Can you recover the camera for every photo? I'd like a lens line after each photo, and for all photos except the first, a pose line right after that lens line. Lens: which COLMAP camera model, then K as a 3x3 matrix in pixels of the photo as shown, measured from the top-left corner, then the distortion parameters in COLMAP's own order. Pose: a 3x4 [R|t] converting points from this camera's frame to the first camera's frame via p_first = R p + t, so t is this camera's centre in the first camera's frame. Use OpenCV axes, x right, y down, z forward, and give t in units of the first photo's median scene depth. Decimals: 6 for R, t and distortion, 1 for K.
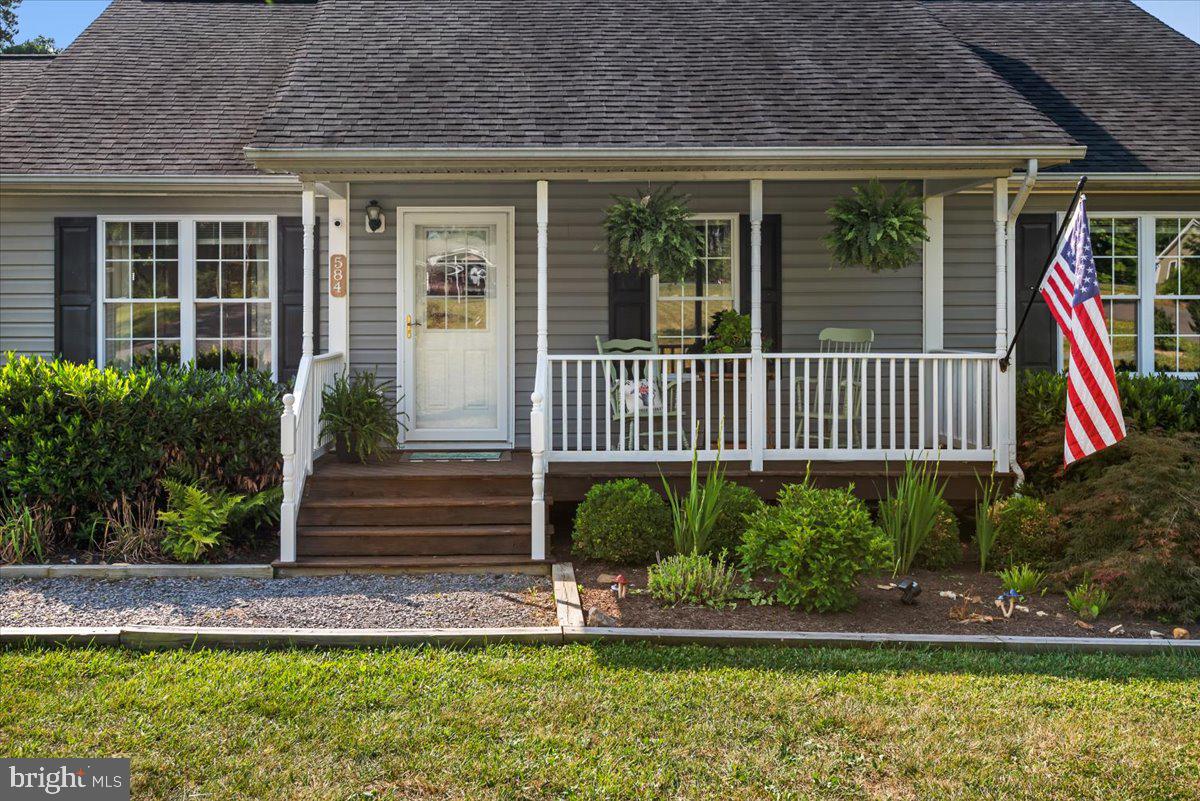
lens RADIAL K [[943.6, 0, 600.2], [0, 943.6, 358.6], [0, 0, 1]] dist [0.050182, -0.000797]
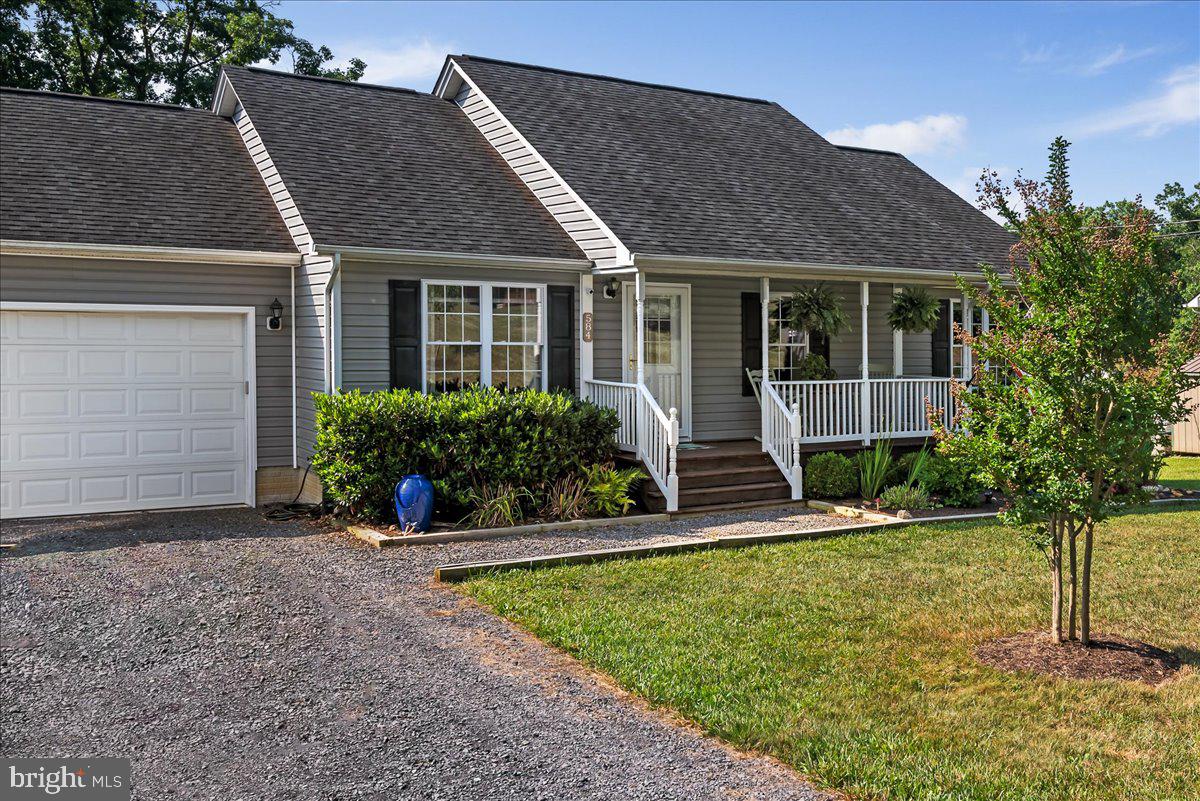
lens RADIAL K [[943.6, 0, 600.2], [0, 943.6, 358.6], [0, 0, 1]] dist [0.050182, -0.000797]
pose [[0.882433, 0.000353, 0.470438, -0.960301], [0.005296, 0.999929, -0.010686, -0.024027], [-0.470408, 0.011921, 0.882368, -0.295039]]
